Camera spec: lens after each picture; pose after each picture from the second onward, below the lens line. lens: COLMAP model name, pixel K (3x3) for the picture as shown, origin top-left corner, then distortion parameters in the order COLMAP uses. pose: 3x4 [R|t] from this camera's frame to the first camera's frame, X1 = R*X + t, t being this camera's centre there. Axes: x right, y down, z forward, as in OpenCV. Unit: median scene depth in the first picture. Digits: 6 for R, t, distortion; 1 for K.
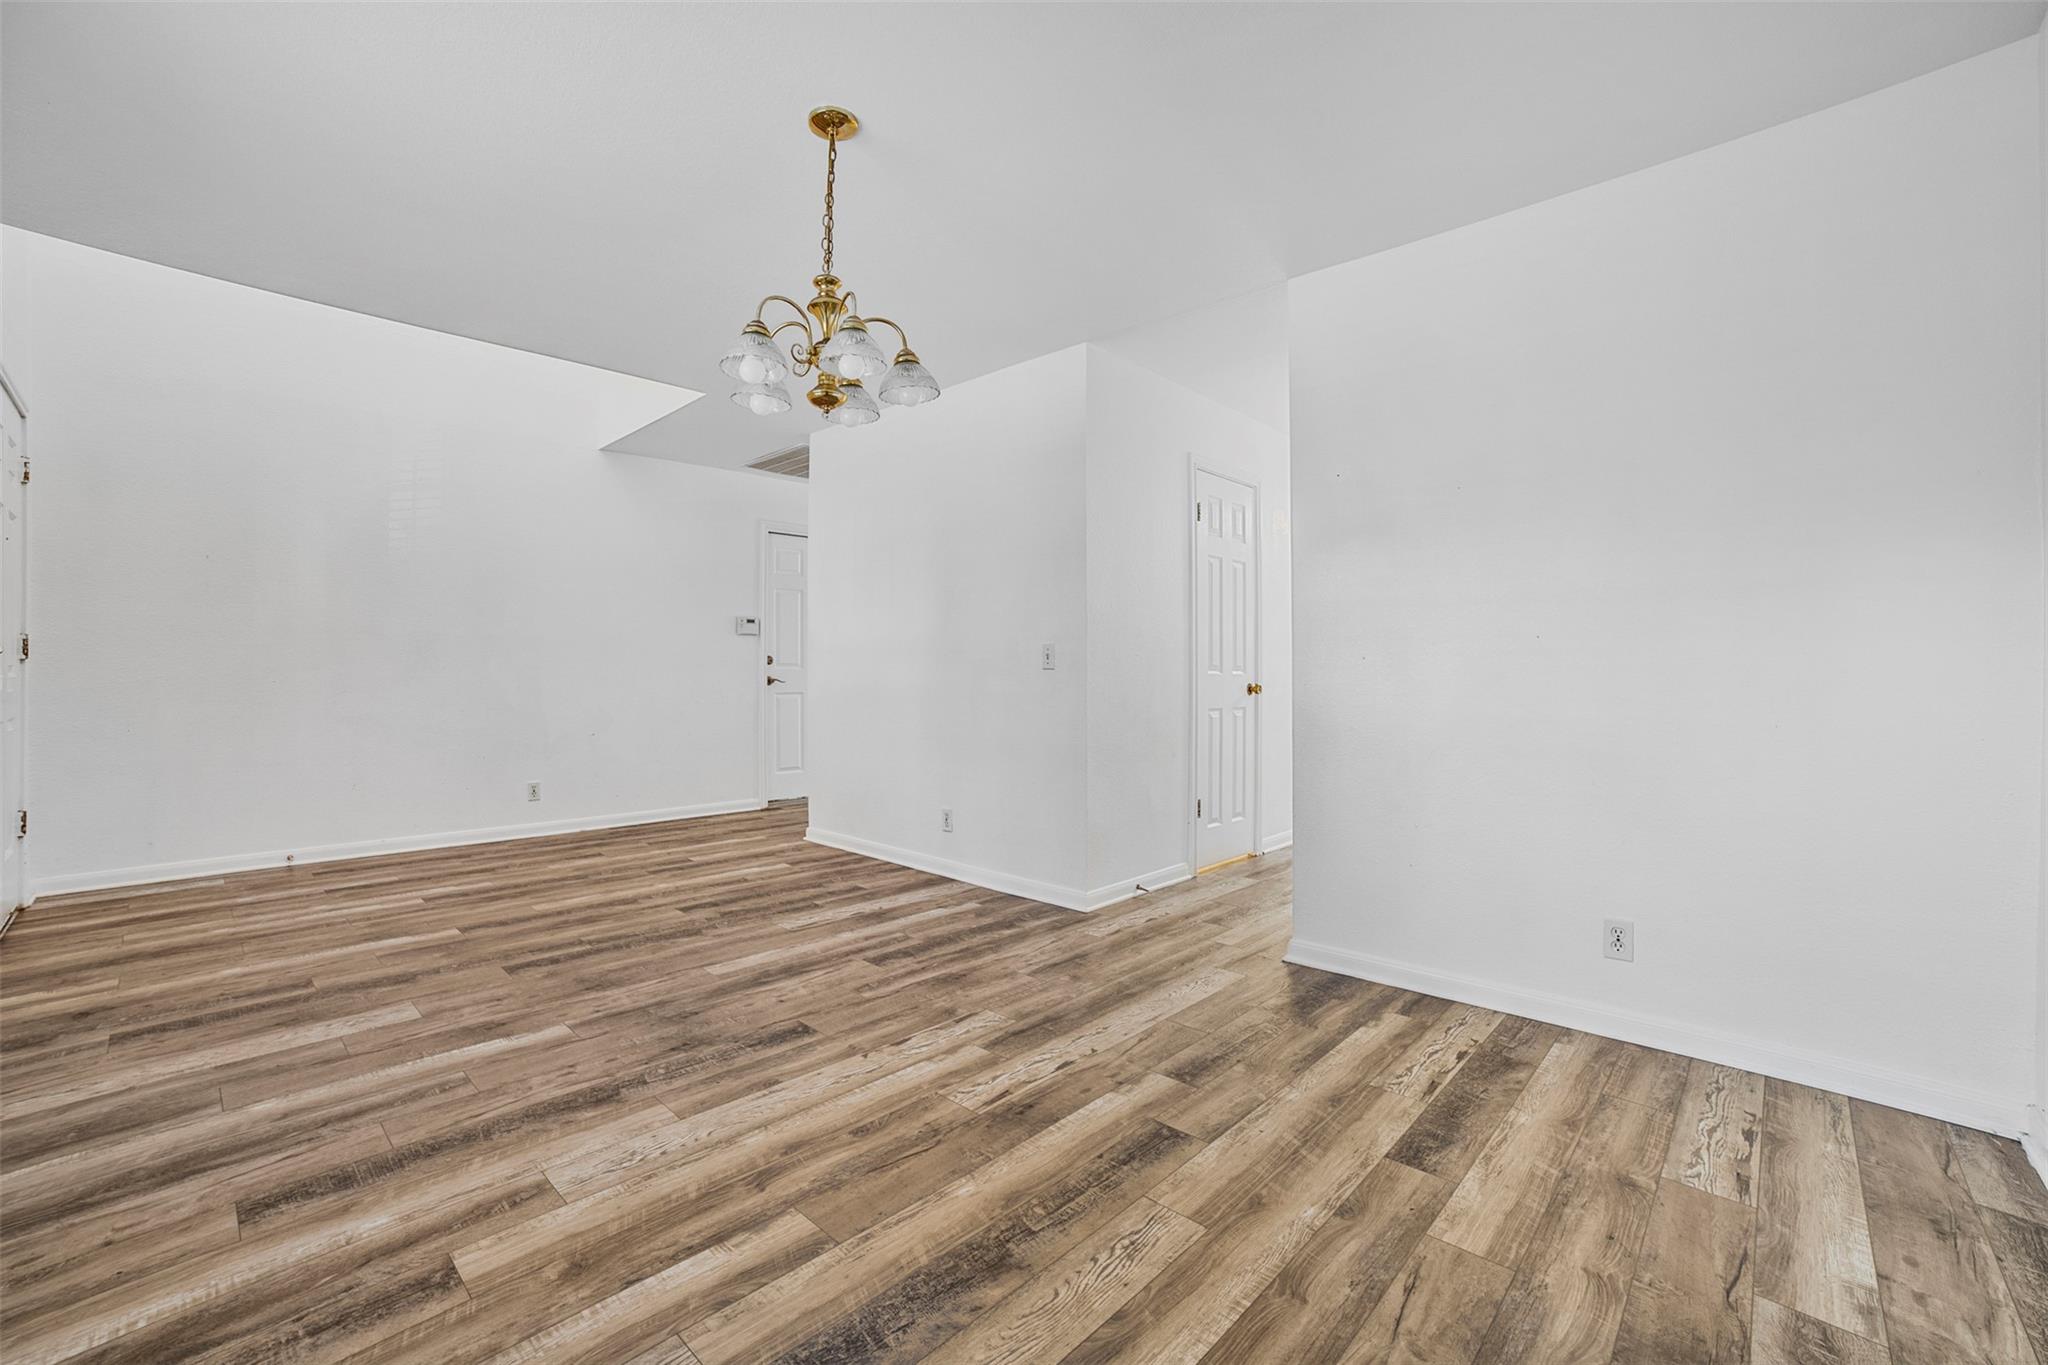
lens RADIAL K [[841.0, 0, 1018.7], [0, 841.0, 681.4], [0, 0, 1]] dist [-0.081822, 0.030376]
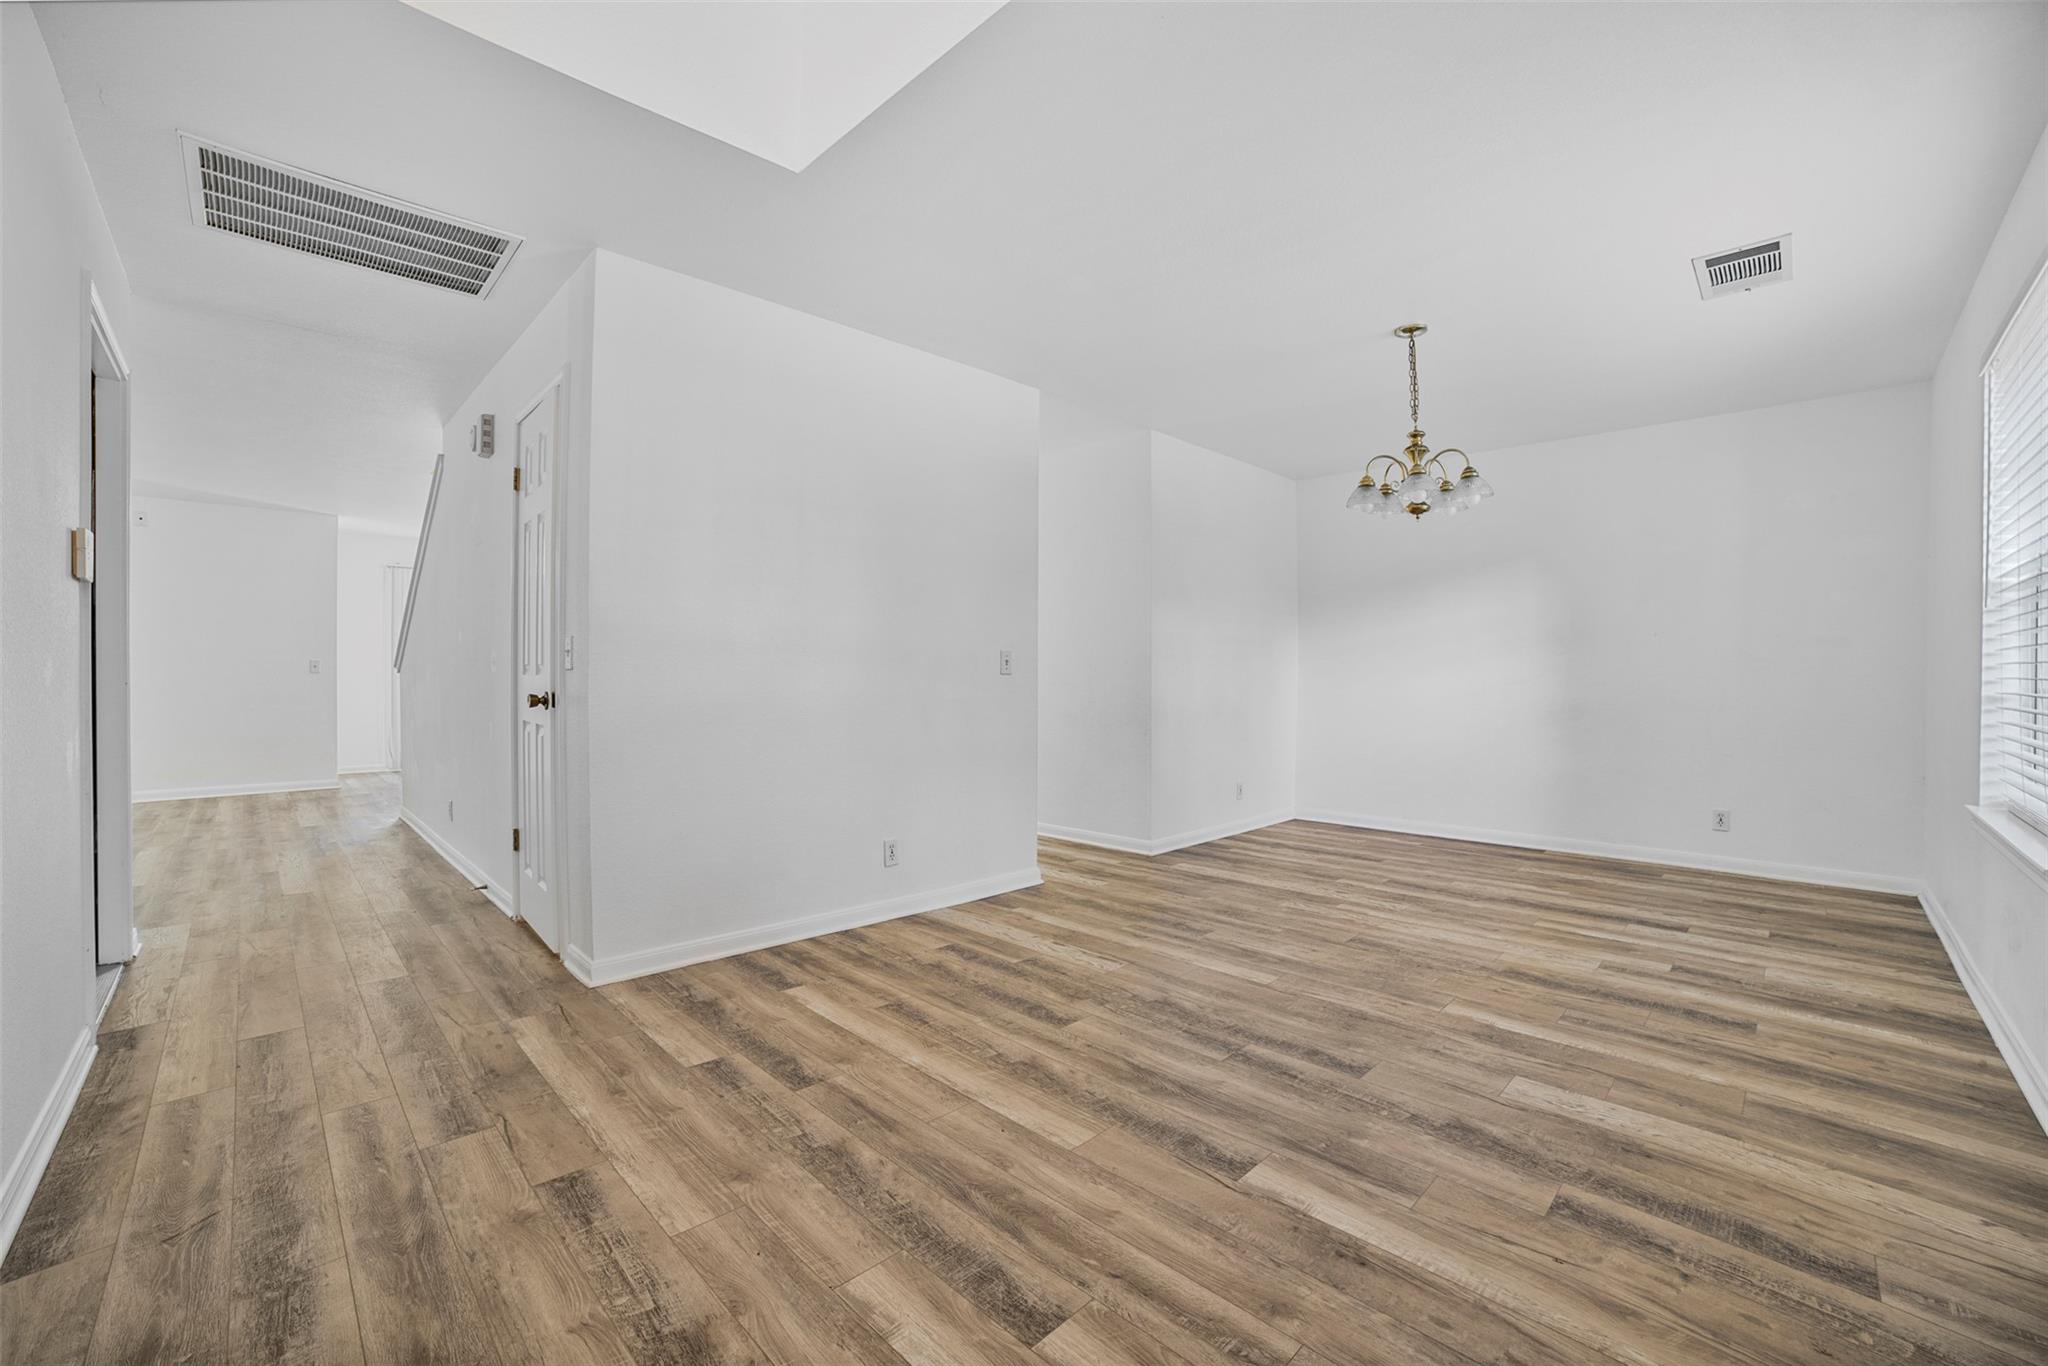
lens RADIAL K [[841.0, 0, 1018.7], [0, 841.0, 681.9], [0, 0, 1]] dist [-0.081822, 0.030376]
pose [[0.034320, -0.012929, 0.999327, -1.847913], [0.012111, 0.999848, 0.012520, -0.031038], [-0.999338, 0.011673, 0.034471, 1.703624]]
